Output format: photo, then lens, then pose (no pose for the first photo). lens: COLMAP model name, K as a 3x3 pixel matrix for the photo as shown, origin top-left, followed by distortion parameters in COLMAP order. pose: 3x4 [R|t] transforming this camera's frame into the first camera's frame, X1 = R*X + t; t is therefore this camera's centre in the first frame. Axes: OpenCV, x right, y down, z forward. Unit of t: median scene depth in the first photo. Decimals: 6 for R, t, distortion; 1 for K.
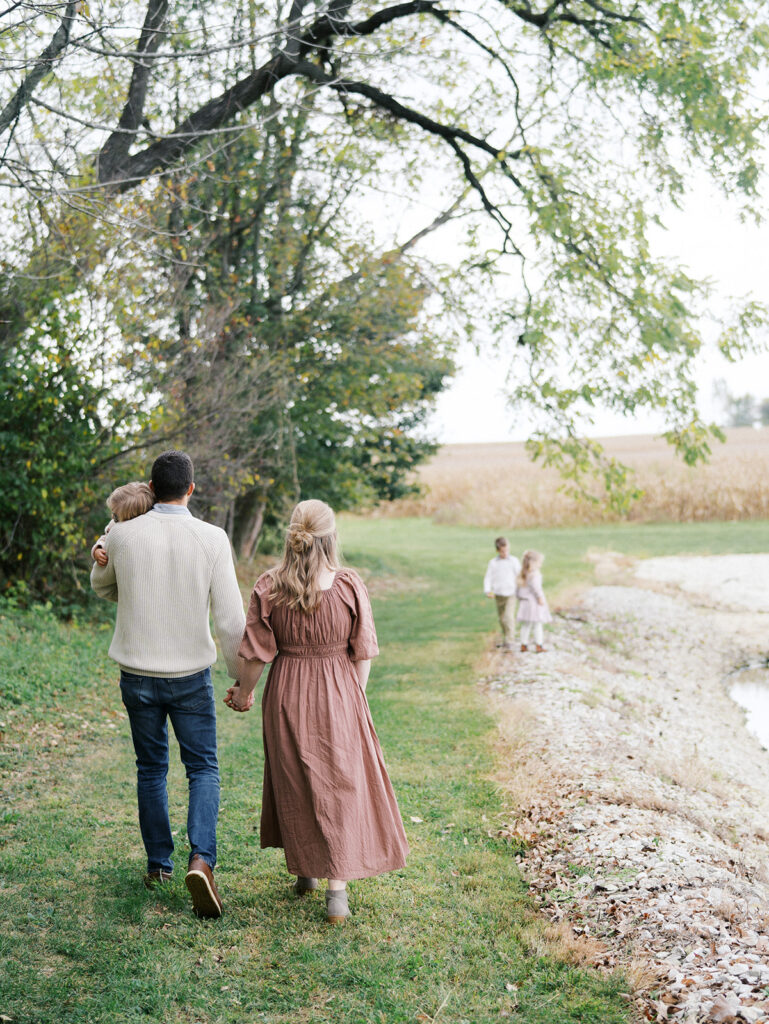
lens RADIAL K [[1513.8, 0, 384.5], [0, 1513.8, 512.0], [0, 0, 1]] dist [-0.036557, -0.001514]
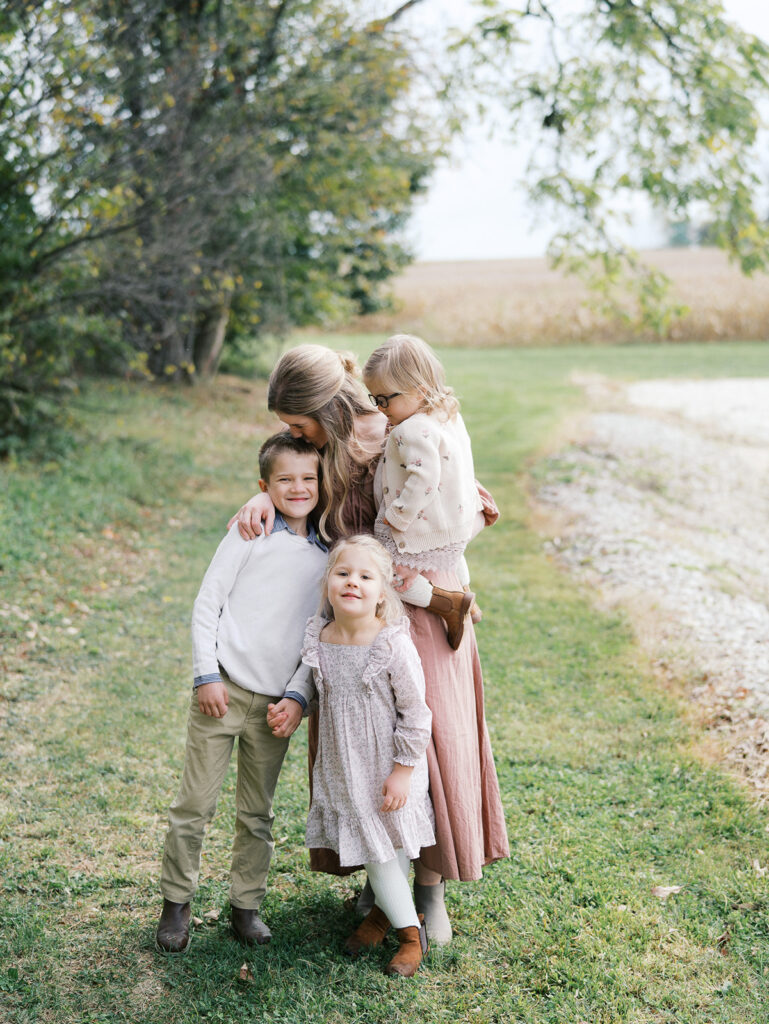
lens RADIAL K [[1470.3, 0, 384.5], [0, 1470.3, 512.0], [0, 0, 1]] dist [0.017702, 0.079594]
pose [[0.998794, 0.009989, 0.048072, -0.034543], [-0.015843, 0.992281, 0.122994, 0.001510], [-0.046472, -0.123607, 0.991242, 0.162956]]
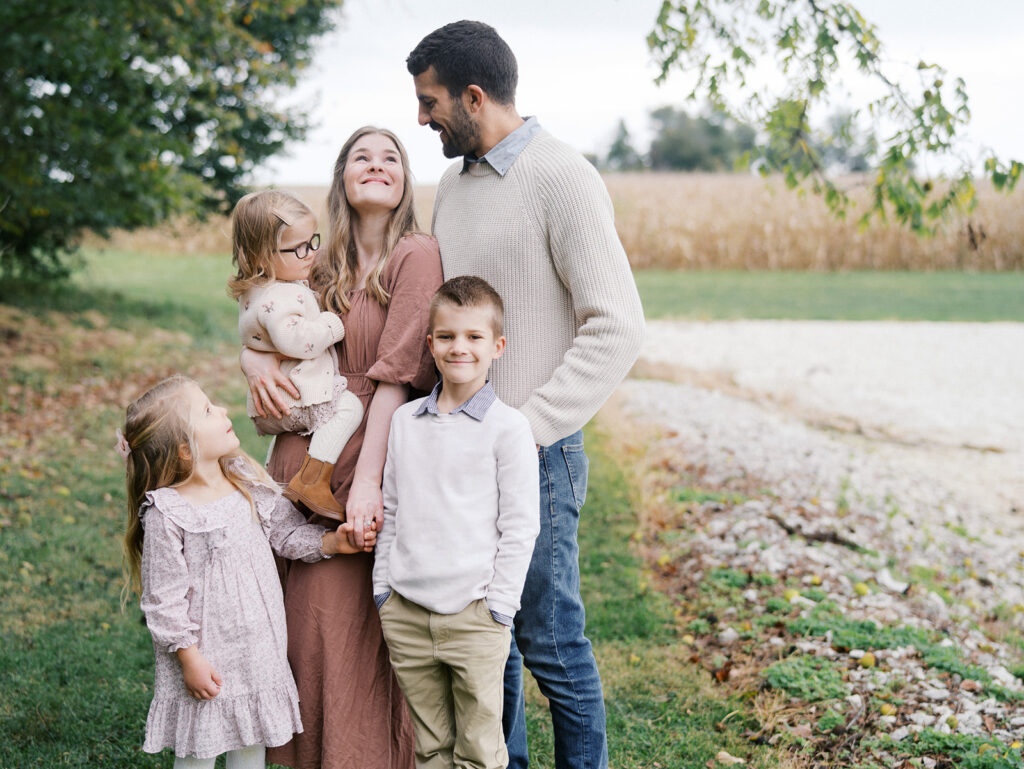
lens RADIAL K [[1513.8, 0, 511.8], [0, 1513.8, 400.9], [0, 0, 1]] dist [-0.036557, -0.001514]
pose [[0.977555, 0.016689, 0.210017, -0.015027], [-0.036485, 0.995206, 0.090744, 0.010503], [-0.207496, -0.096369, 0.973477, 0.605418]]
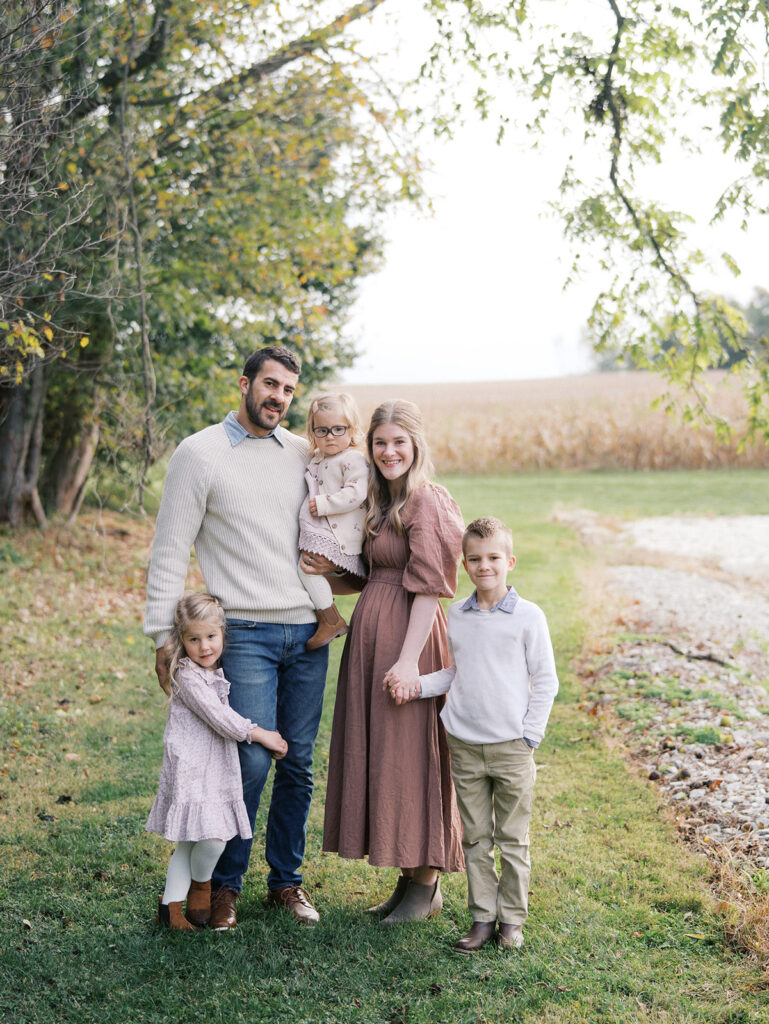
lens RADIAL K [[1483.1, 0, 384.5], [0, 1483.1, 512.0], [0, 0, 1]] dist [-0.259092, -0.000073]
pose [[0.995134, 0.015120, 0.097361, -0.025469], [-0.018701, 0.999177, 0.035981, 0.006323], [-0.096737, -0.037626, 0.994599, 0.485574]]
